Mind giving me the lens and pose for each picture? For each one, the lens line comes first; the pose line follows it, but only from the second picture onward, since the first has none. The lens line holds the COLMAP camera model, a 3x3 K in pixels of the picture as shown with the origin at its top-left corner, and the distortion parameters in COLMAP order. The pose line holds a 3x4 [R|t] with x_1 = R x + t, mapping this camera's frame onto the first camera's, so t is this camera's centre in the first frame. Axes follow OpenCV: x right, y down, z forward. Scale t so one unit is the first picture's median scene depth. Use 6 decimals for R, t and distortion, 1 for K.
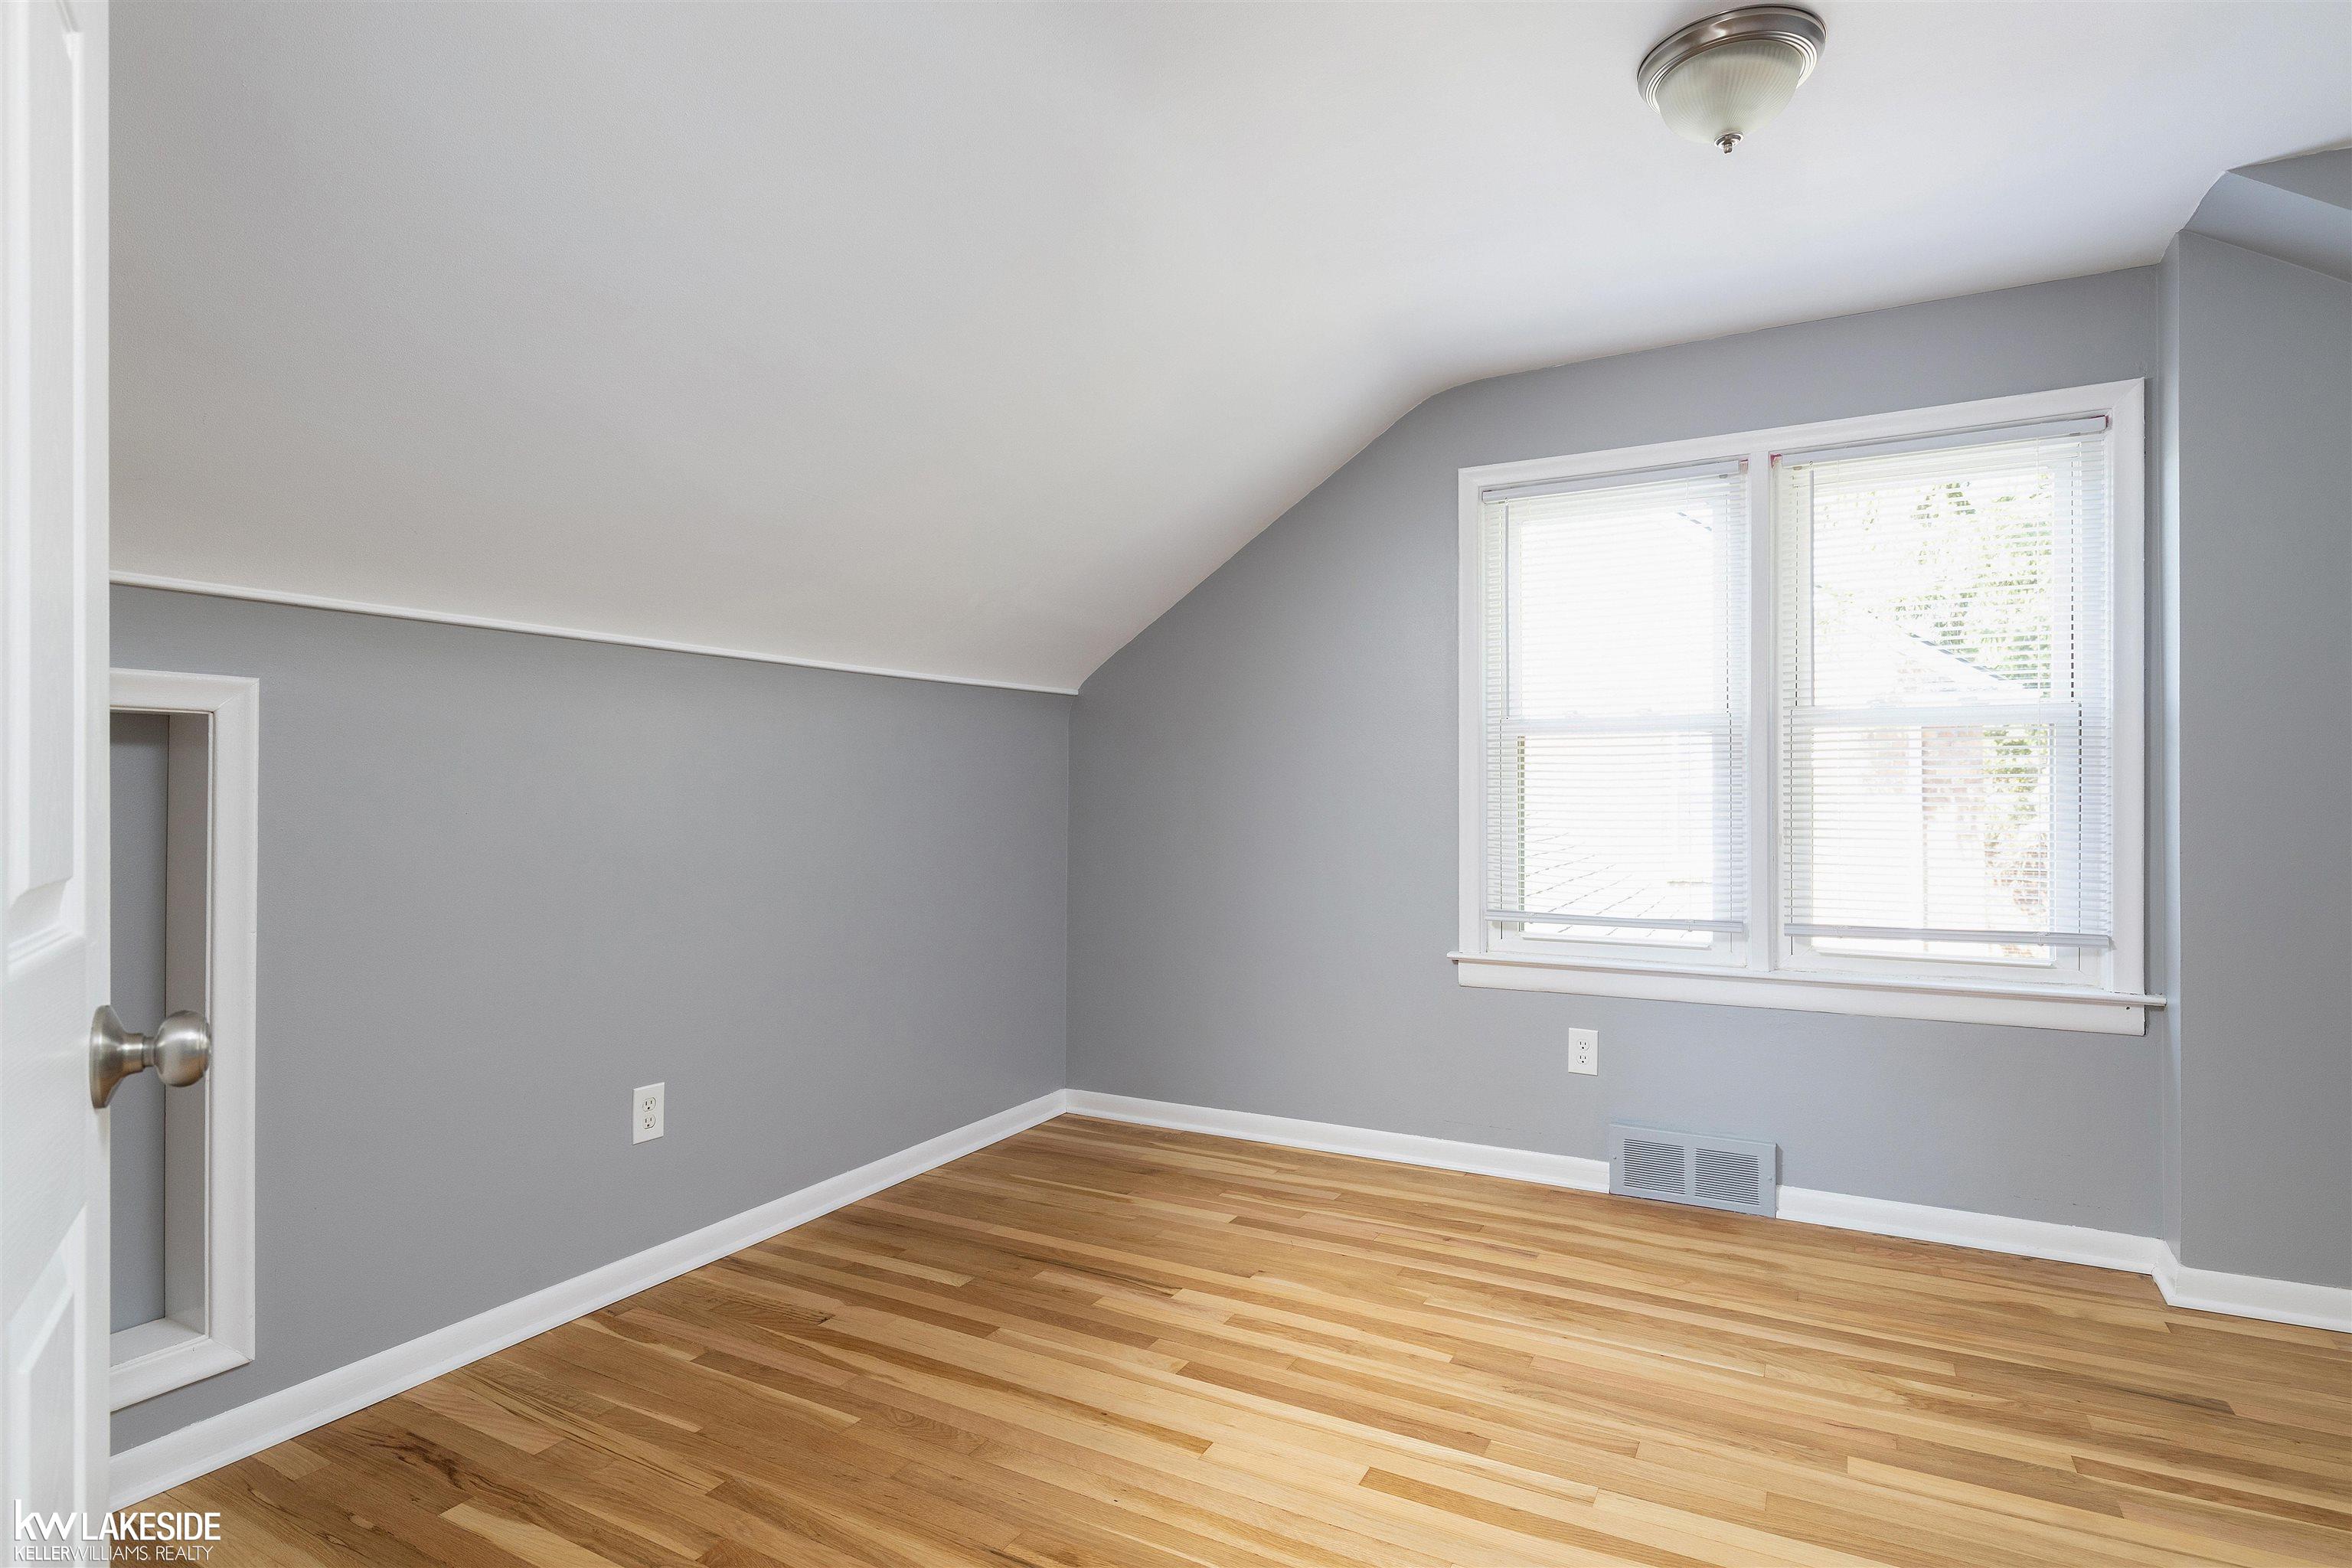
lens RADIAL K [[1235.6, 0, 1179.9], [0, 1235.6, 758.7], [0, 0, 1]] dist [-0.001098, -0.000293]
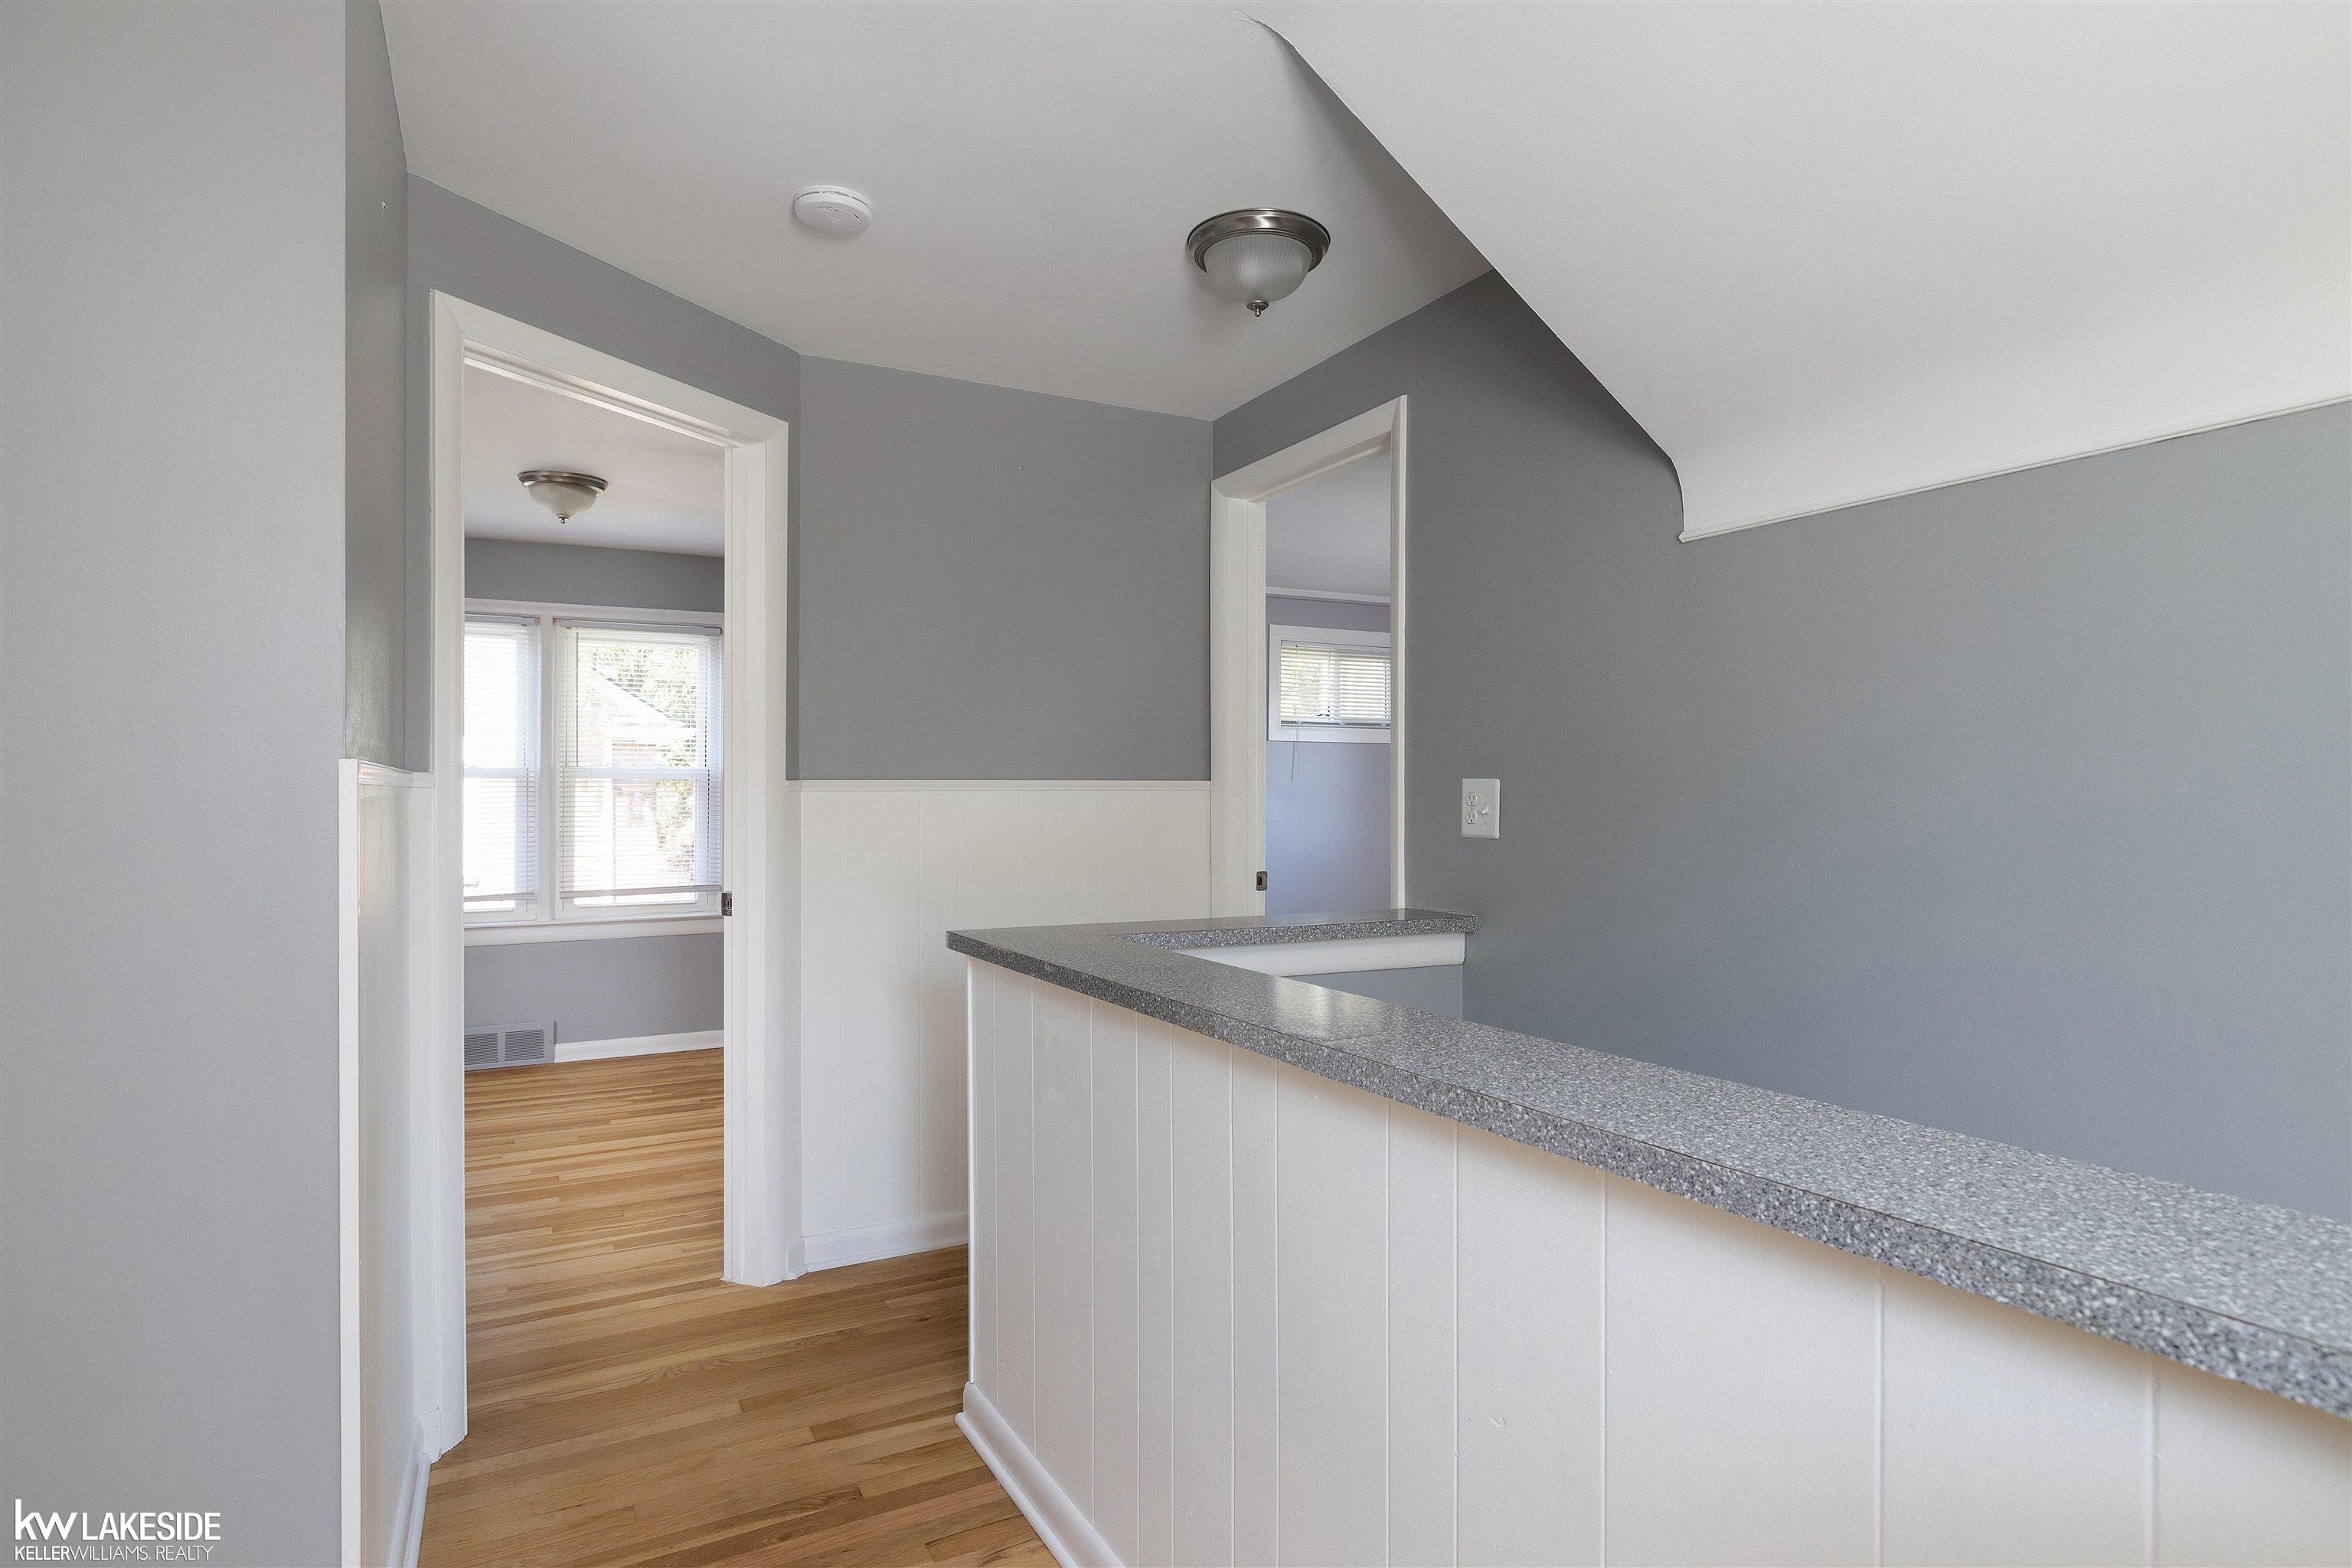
lens RADIAL K [[1302.0, 0, 1177.4], [0, 1302.0, 808.2], [0, 0, 1]] dist [0.001277, 0.000184]
pose [[0.576101, -0.006119, 0.817356, -0.489360], [-0.009527, 0.999854, 0.014199, -0.015193], [-0.817323, -0.015967, 0.575959, -0.734728]]
